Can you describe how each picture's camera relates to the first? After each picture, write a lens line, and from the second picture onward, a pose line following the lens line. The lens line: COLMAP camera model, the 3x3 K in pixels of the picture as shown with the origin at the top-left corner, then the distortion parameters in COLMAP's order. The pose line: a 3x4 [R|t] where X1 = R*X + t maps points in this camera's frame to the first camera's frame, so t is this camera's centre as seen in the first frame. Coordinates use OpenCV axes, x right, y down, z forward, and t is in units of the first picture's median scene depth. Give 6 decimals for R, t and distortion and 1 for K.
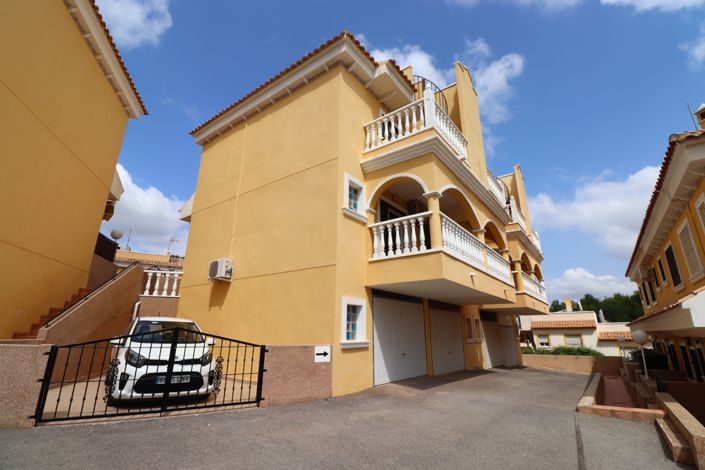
lens RADIAL K [[327.6, 0, 355.6], [0, 327.6, 230.2], [0, 0, 1]] dist [0.000849, -0.014658]
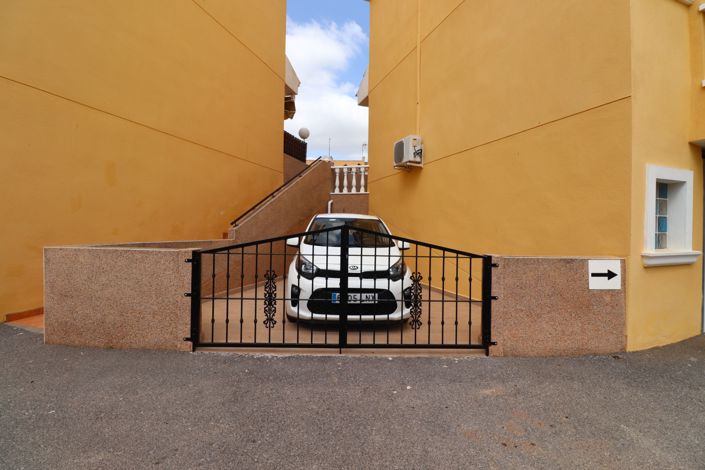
lens RADIAL K [[327.6, 0, 355.6], [0, 327.6, 230.2], [0, 0, 1]] dist [0.000849, -0.014658]
pose [[0.843880, 0.006207, -0.536496, -0.165522], [0.152372, 0.955990, 0.250733, 0.130239], [0.514441, -0.293335, 0.805795, 0.428629]]
